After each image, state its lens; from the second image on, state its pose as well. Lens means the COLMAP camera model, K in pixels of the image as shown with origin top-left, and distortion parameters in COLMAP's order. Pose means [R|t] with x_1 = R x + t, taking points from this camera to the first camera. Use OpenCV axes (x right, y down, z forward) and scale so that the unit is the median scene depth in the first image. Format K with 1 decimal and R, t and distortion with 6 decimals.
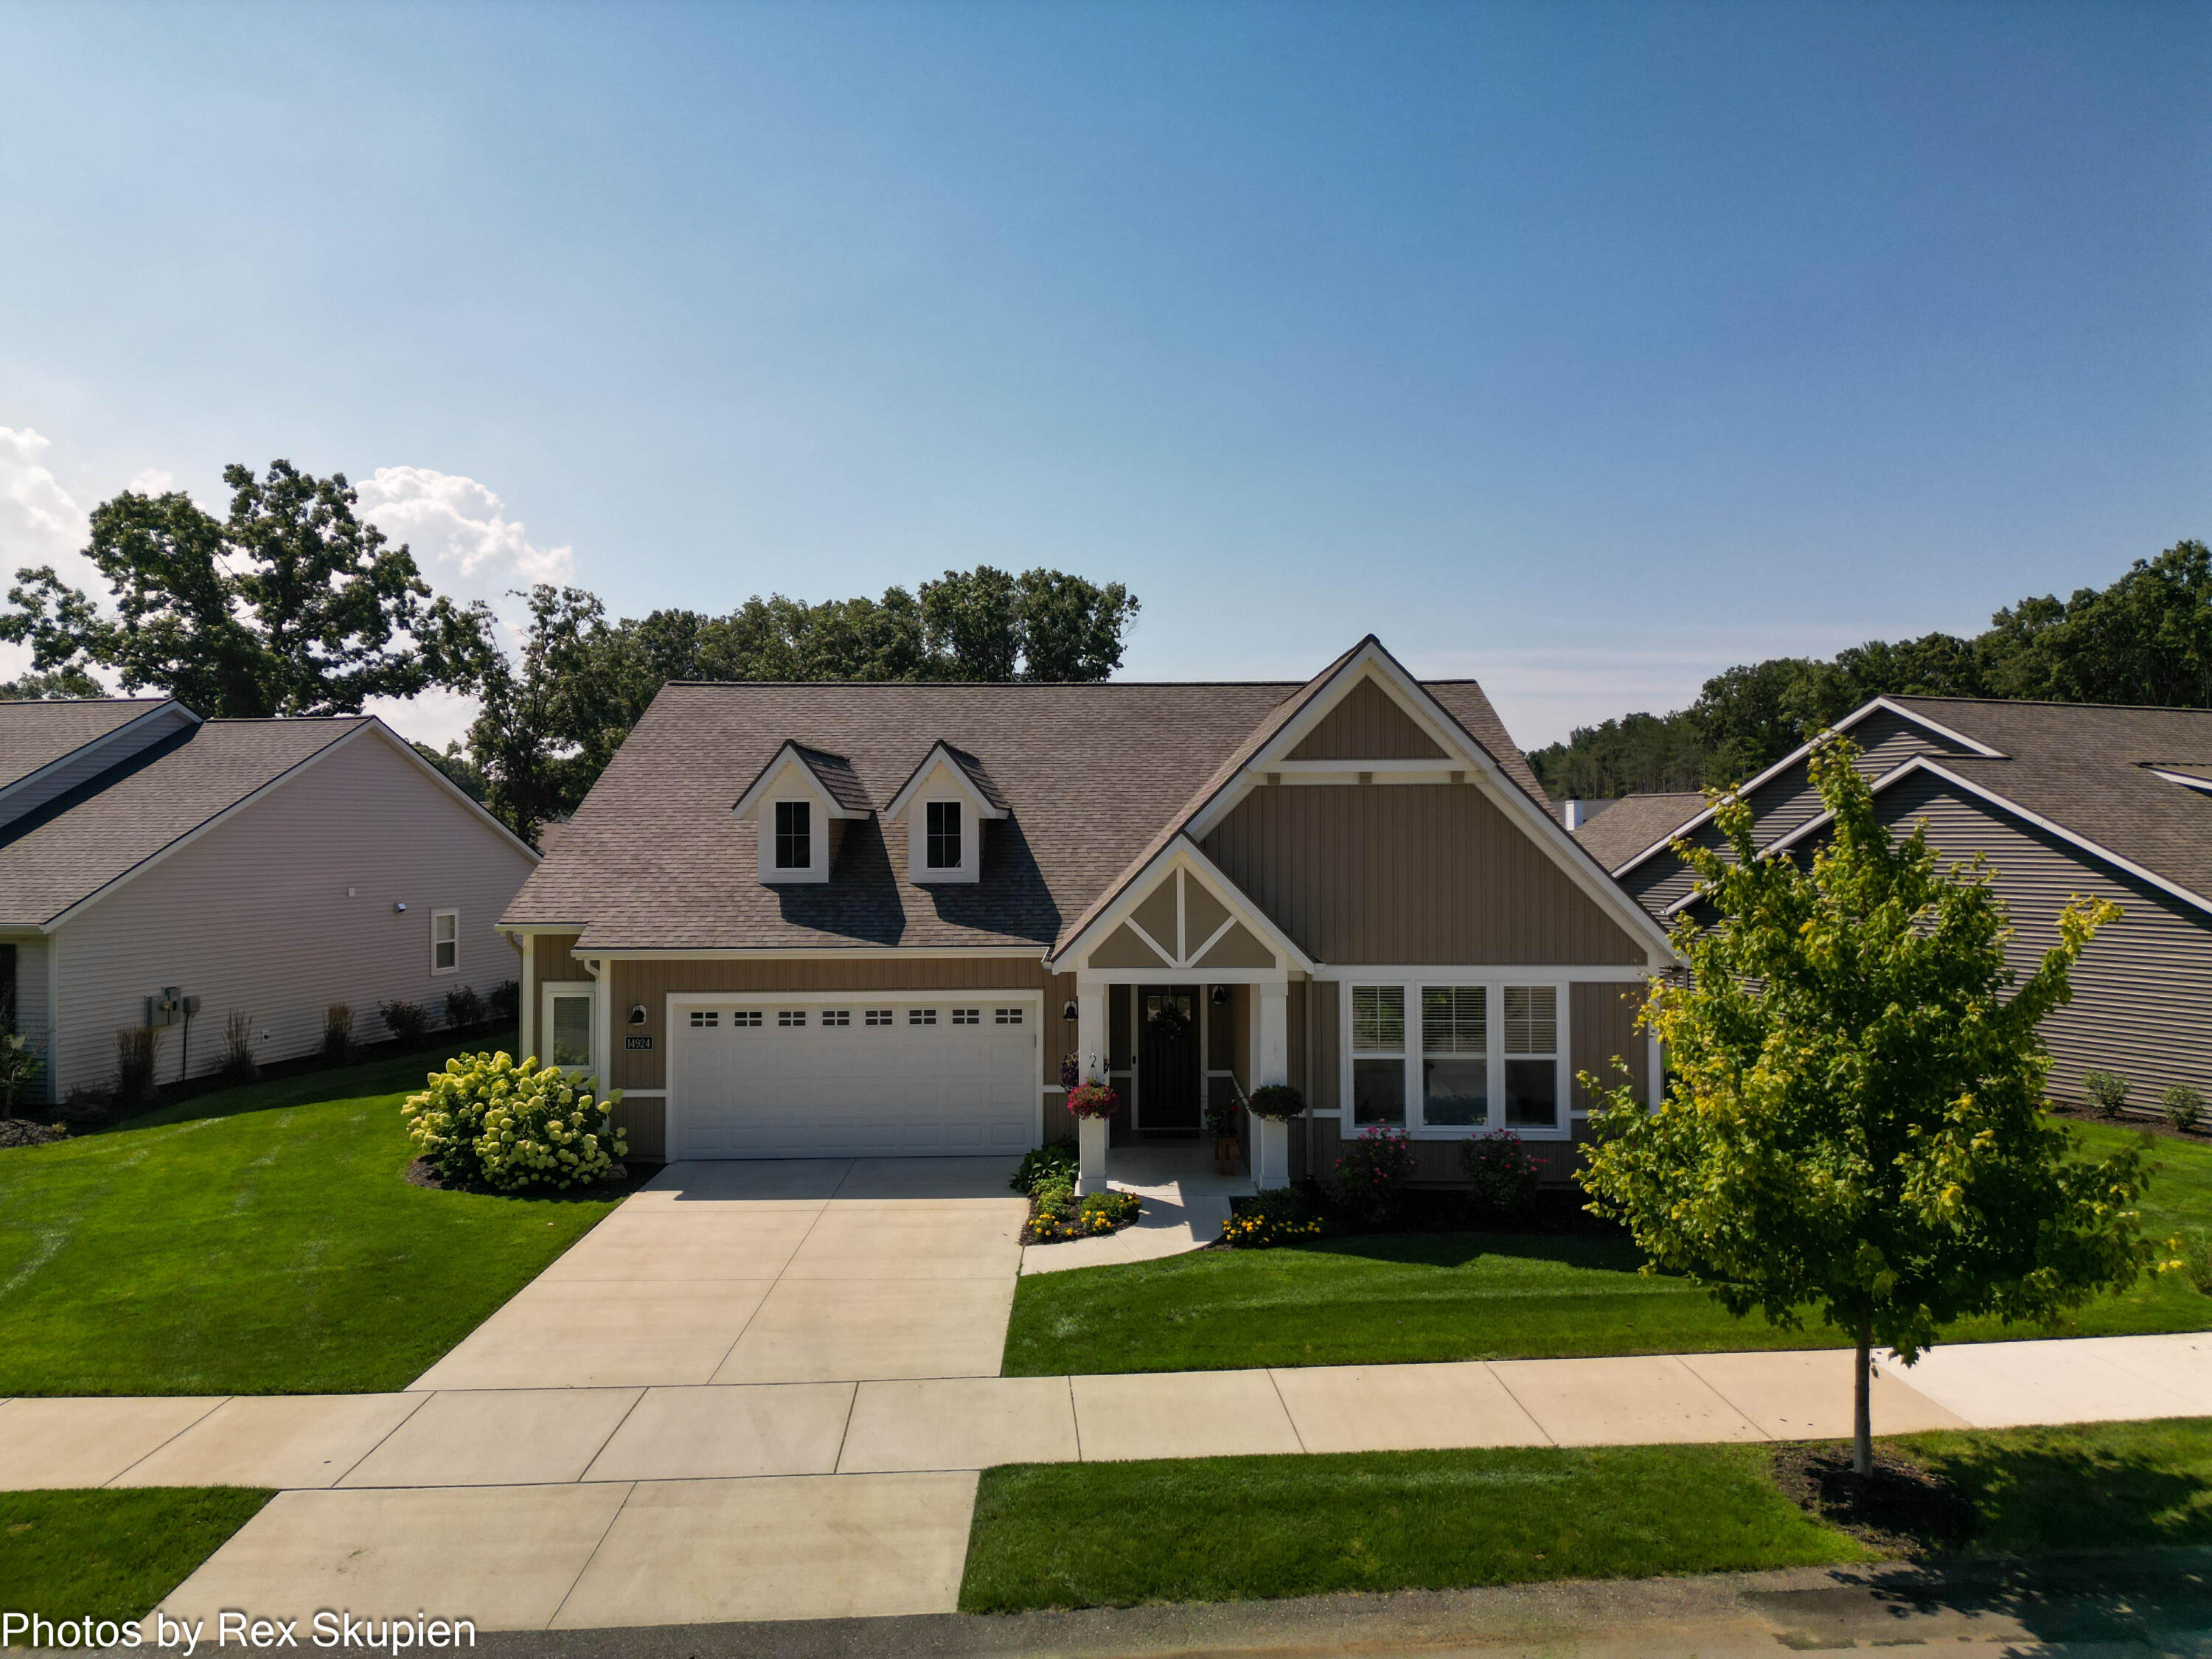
lens RADIAL K [[1587.1, 0, 1106.0], [0, 1587.1, 829.5], [0, 0, 1]] dist [0.090573, -0.102330]
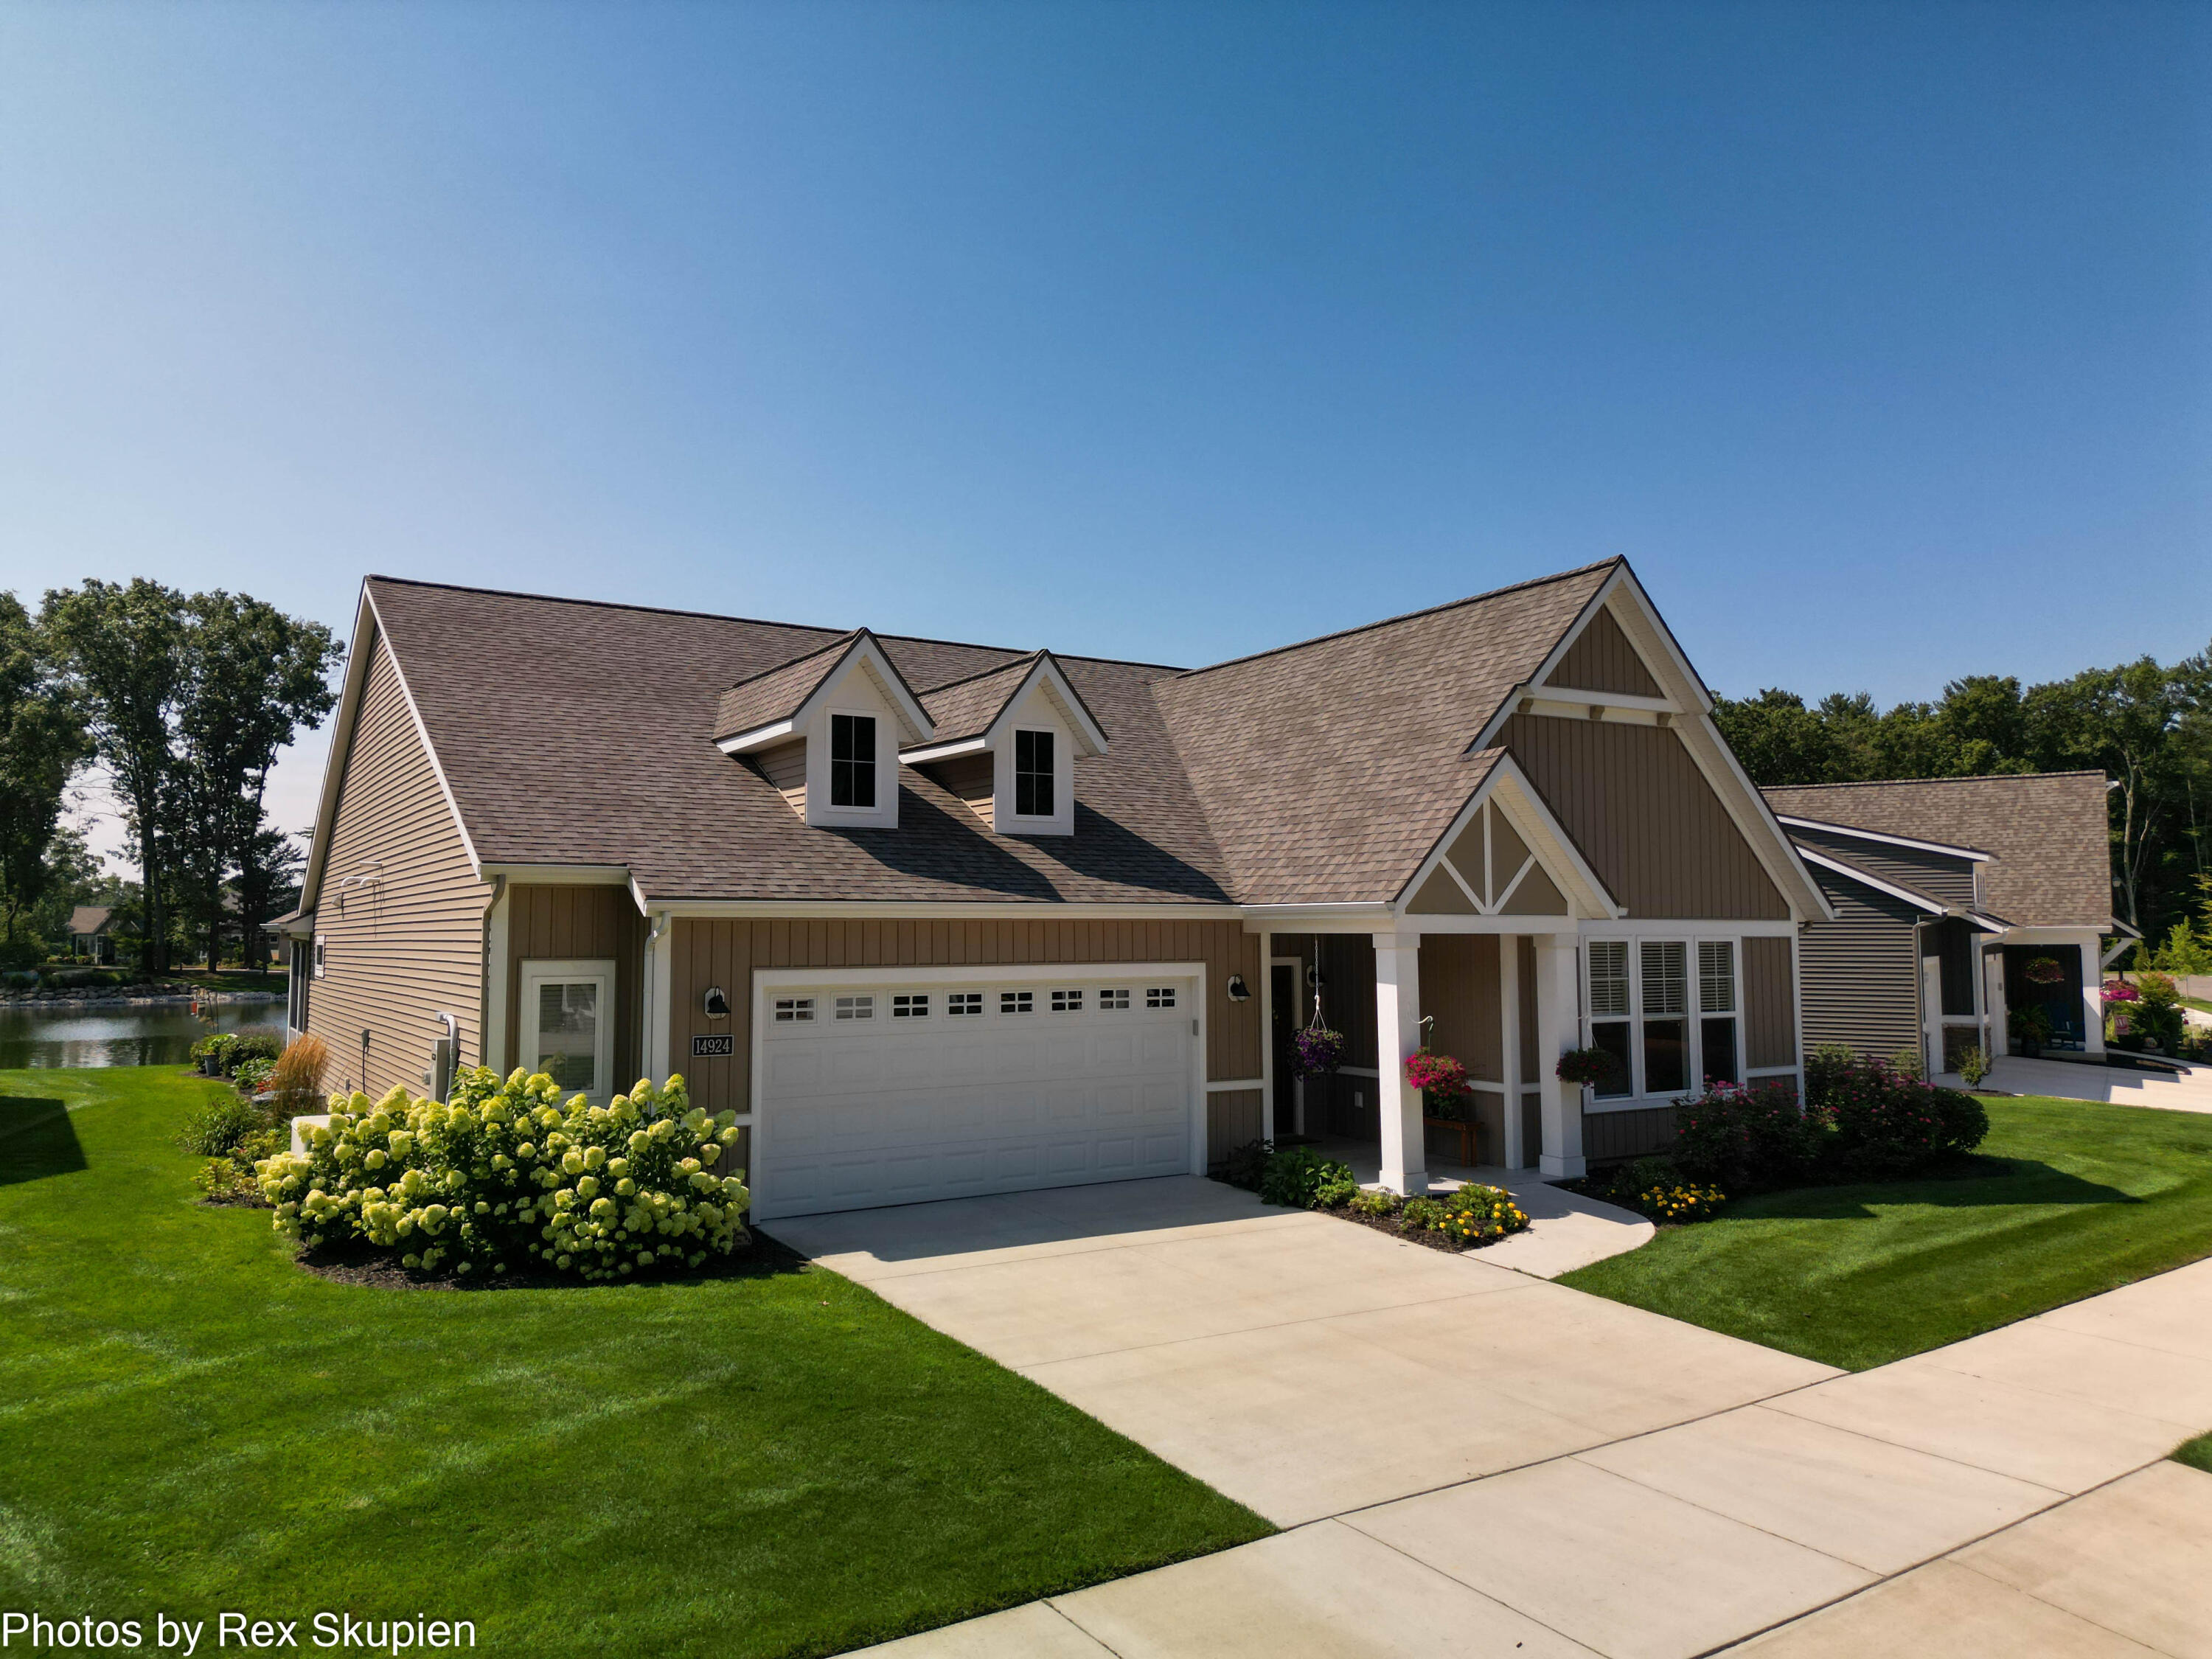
lens RADIAL K [[1587.1, 0, 1106.0], [0, 1587.1, 829.5], [0, 0, 1]] dist [0.090573, -0.102330]
pose [[0.841903, 0.039260, 0.538199, -0.565450], [-0.000142, 0.997366, -0.072532, 0.100876], [-0.539629, 0.060988, 0.839691, 0.382775]]
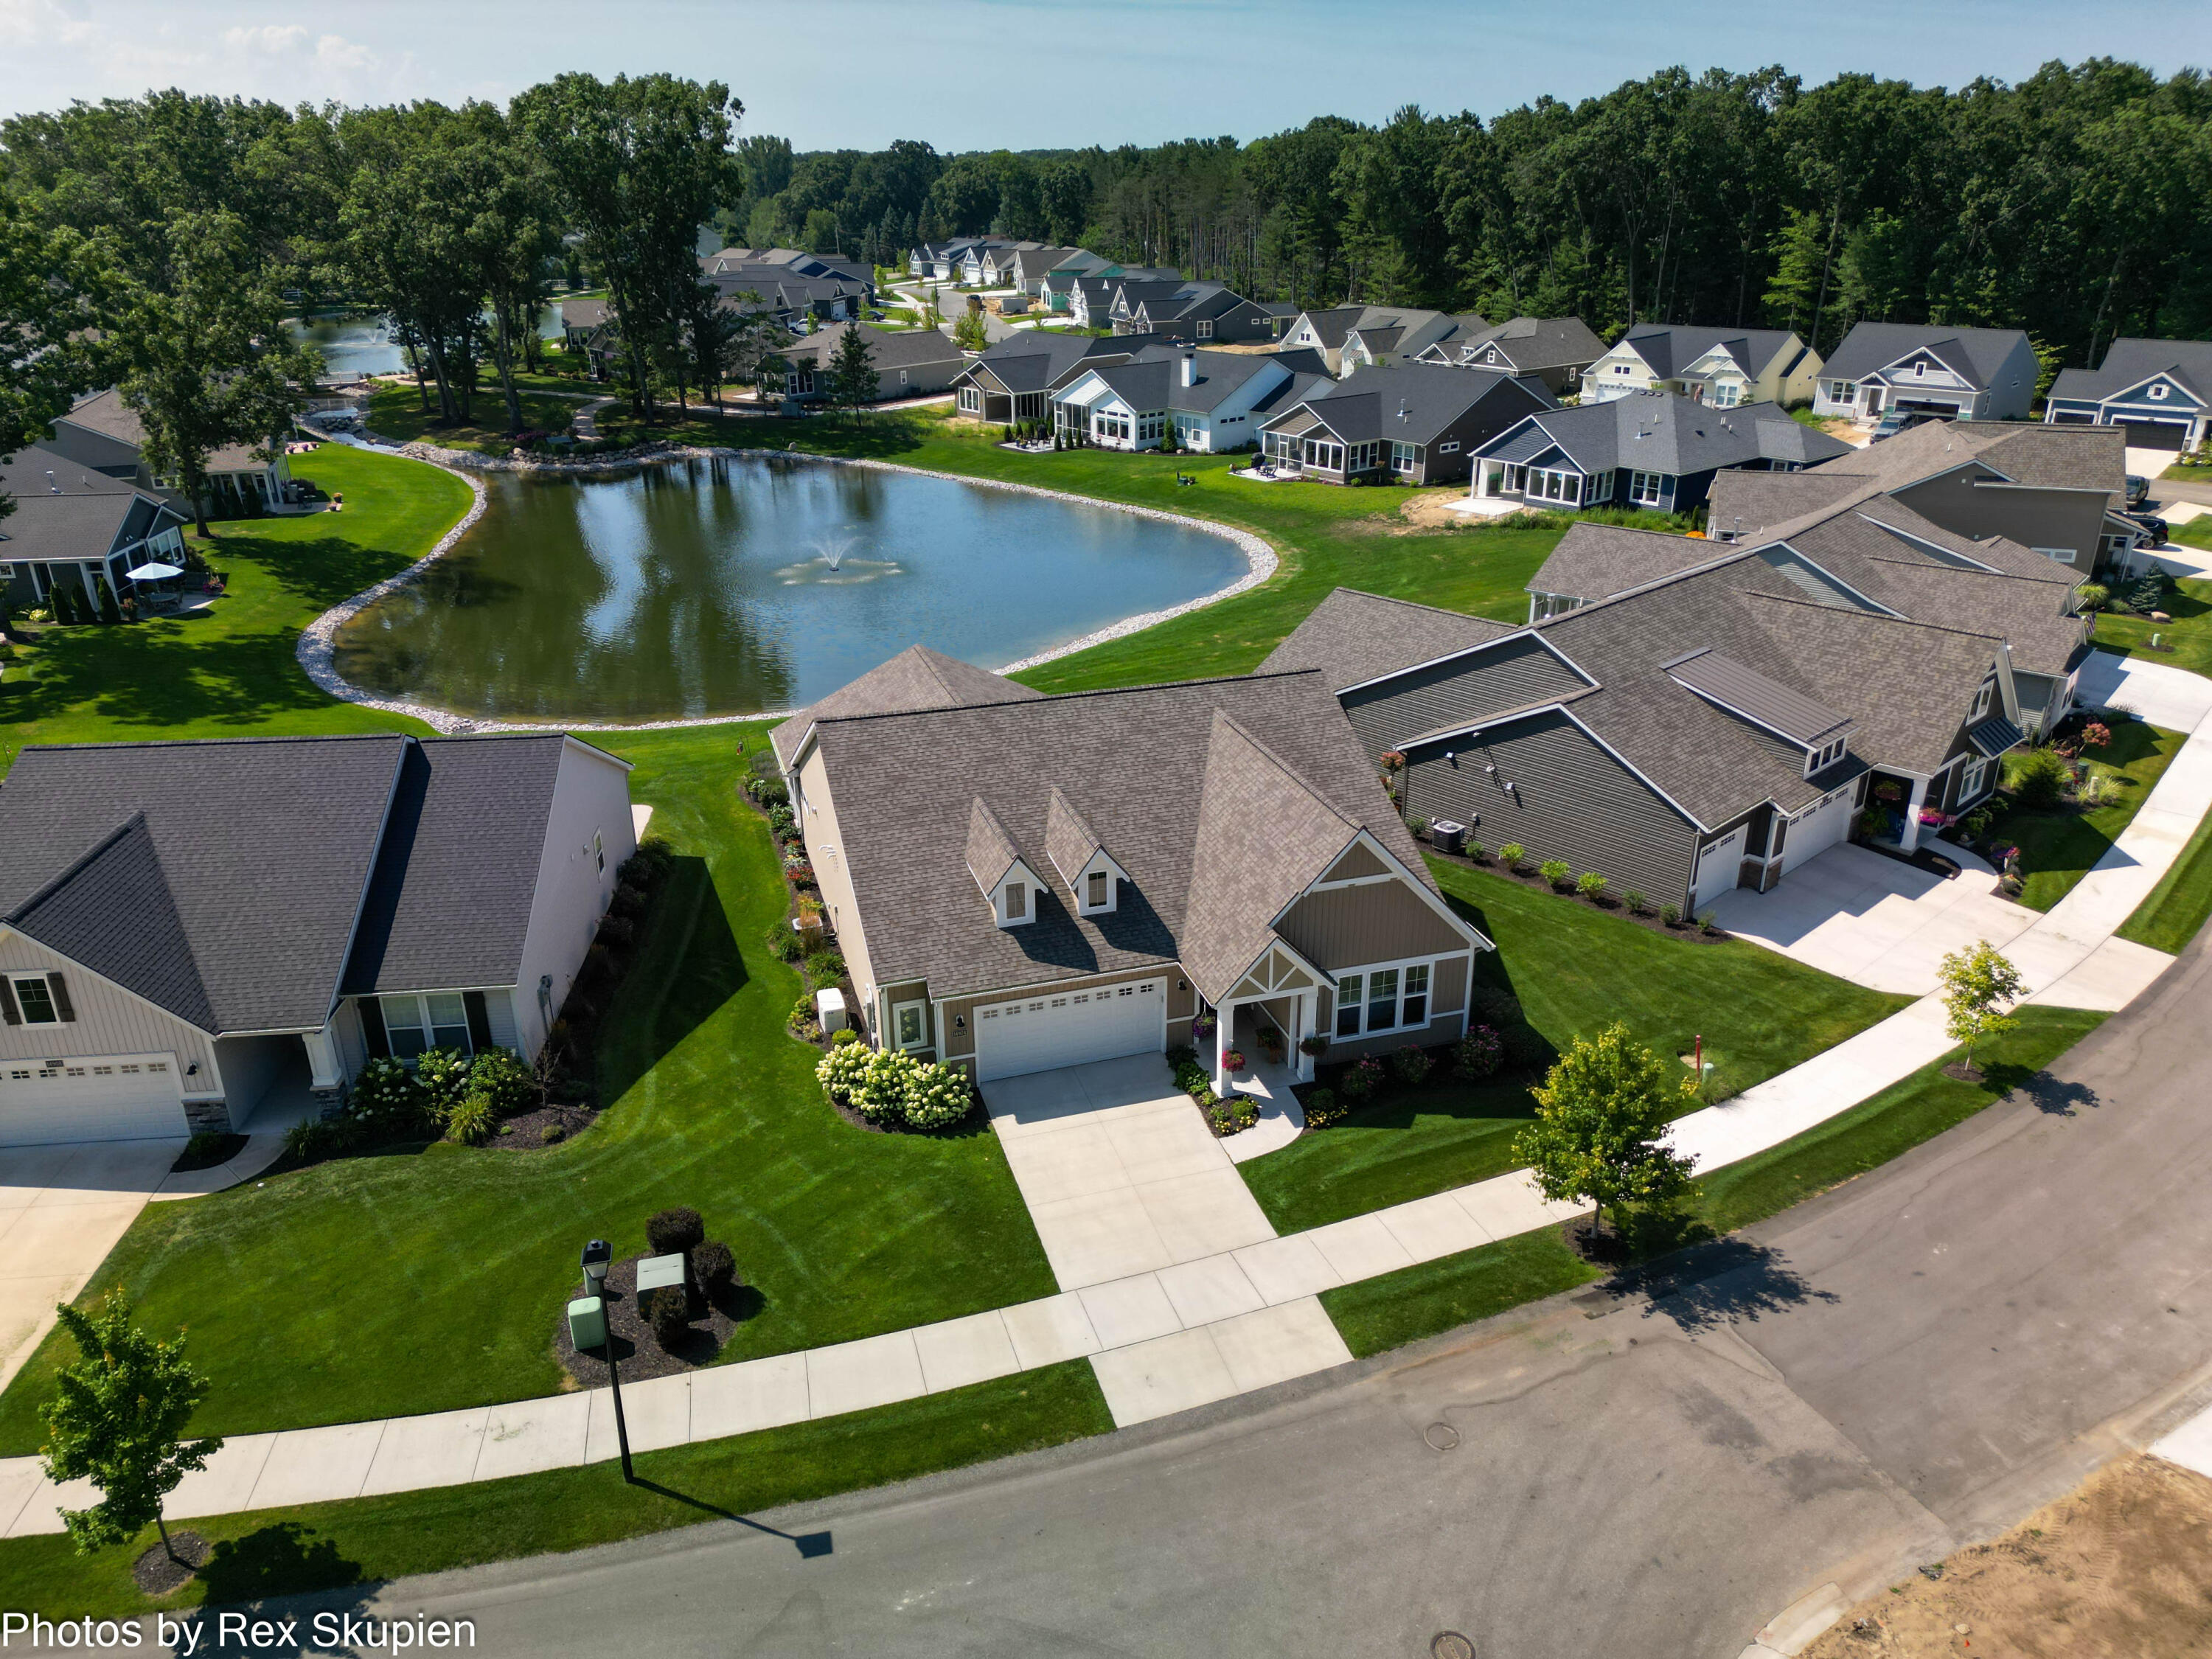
lens RADIAL K [[1652.6, 0, 1106.0], [0, 1652.6, 829.5], [0, 0, 1]] dist [0.151453, -0.249752]
pose [[0.949302, -0.126288, 0.287884, -0.714391], [-0.000639, 0.914984, 0.403489, -0.930637], [-0.314365, -0.383217, 0.868516, -0.674074]]
